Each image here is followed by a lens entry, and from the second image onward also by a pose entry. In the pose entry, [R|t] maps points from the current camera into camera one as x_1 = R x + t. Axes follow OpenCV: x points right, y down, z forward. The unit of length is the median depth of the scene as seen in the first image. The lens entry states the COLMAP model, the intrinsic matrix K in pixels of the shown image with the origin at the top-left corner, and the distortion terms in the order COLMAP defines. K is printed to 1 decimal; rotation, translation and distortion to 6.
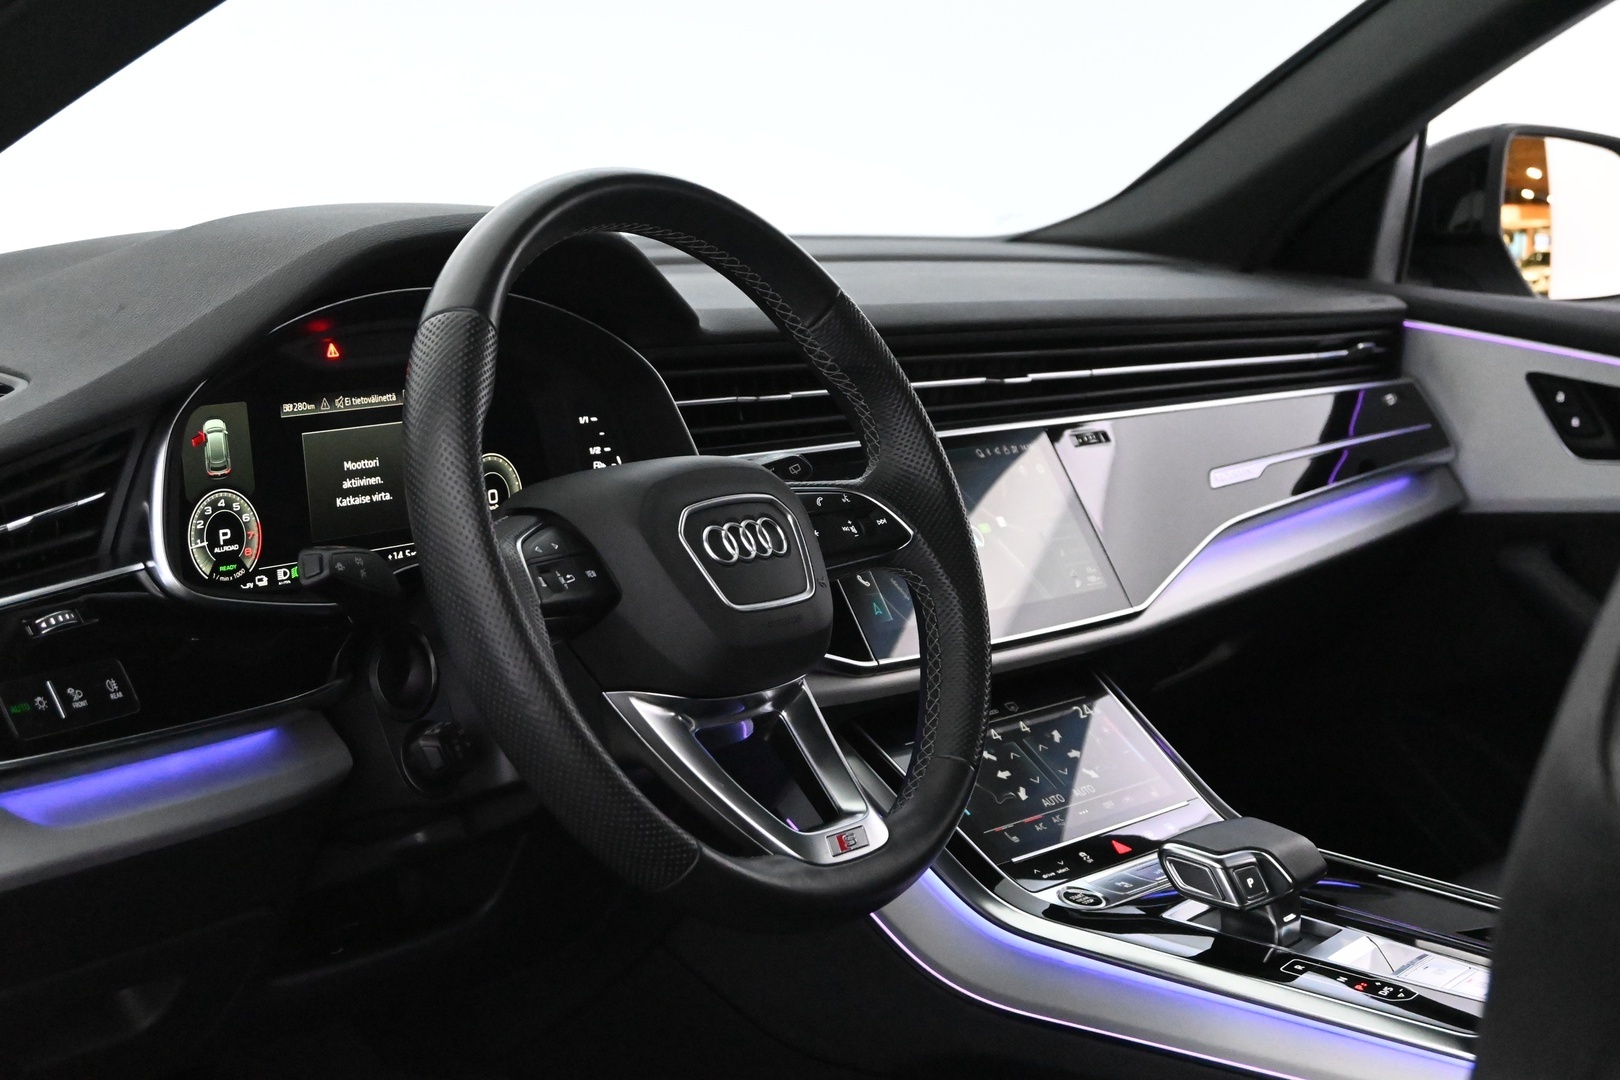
lens RADIAL K [[2885.5, 0, 810.0], [0, 2885.5, 540.0], [0, 0, 1]] dist [-0.005442, 0.022032]
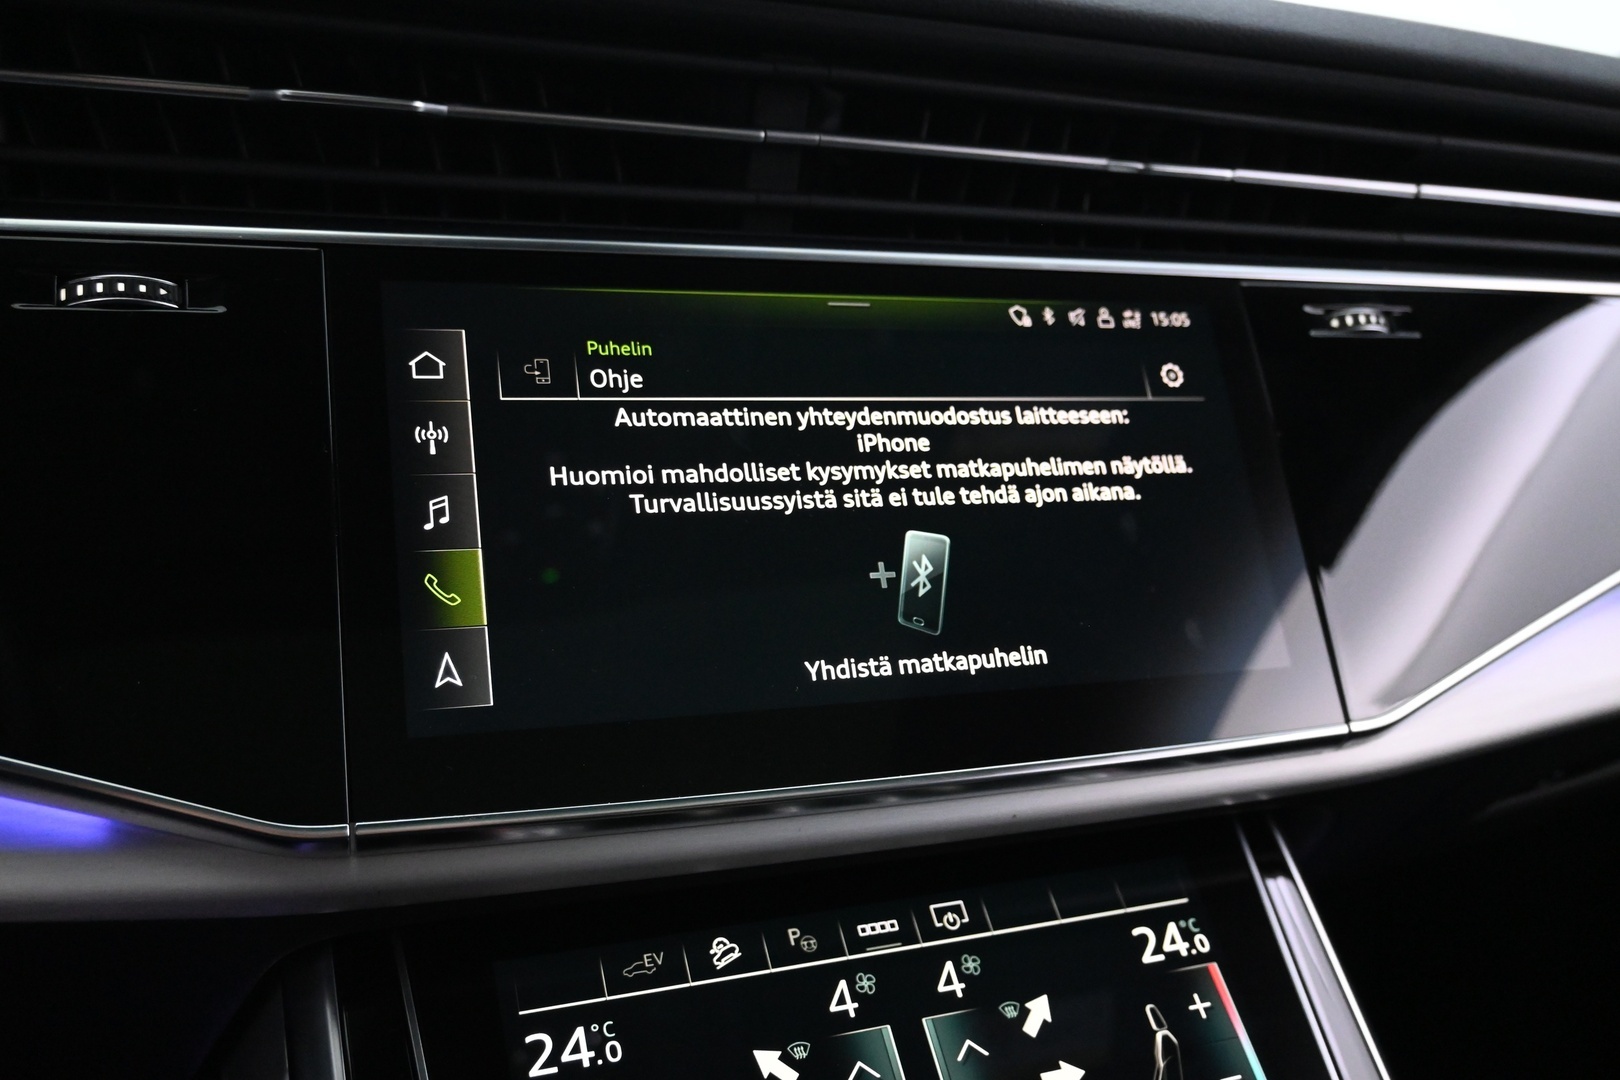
lens RADIAL K [[1405.6, 0, 810.0], [0, 1405.6, 540.0], [0, 0, 1]] dist [-0.004183, 0.008562]
pose [[0.876493, 0.172190, -0.449567, 0.168455], [-0.121752, 0.982774, 0.139041, -0.028348], [0.465764, -0.067133, 0.882359, 1.007771]]
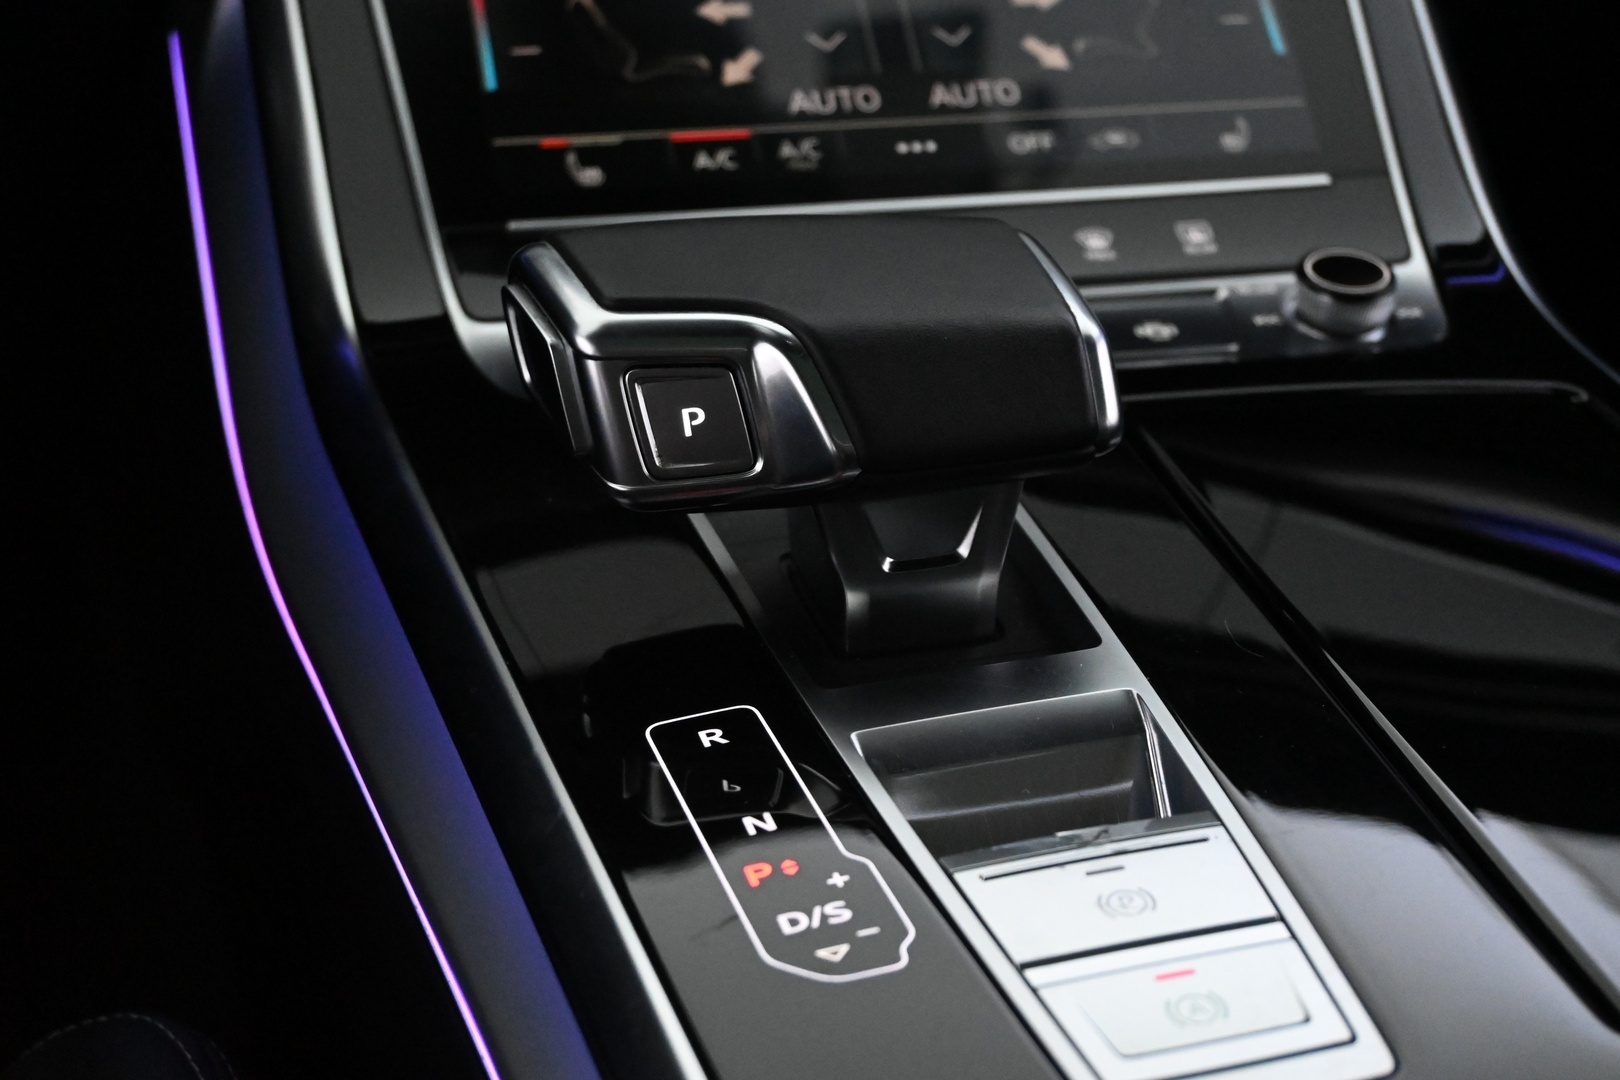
lens RADIAL K [[2836.4, 0, 810.0], [0, 2836.4, 540.0], [0, 0, 1]] dist [-0.016312, -0.079501]
pose [[0.800605, 0.238064, -0.549870, 0.355272], [-0.093129, 0.955972, 0.278289, 0.051840], [0.591911, -0.171590, 0.787526, 0.842275]]
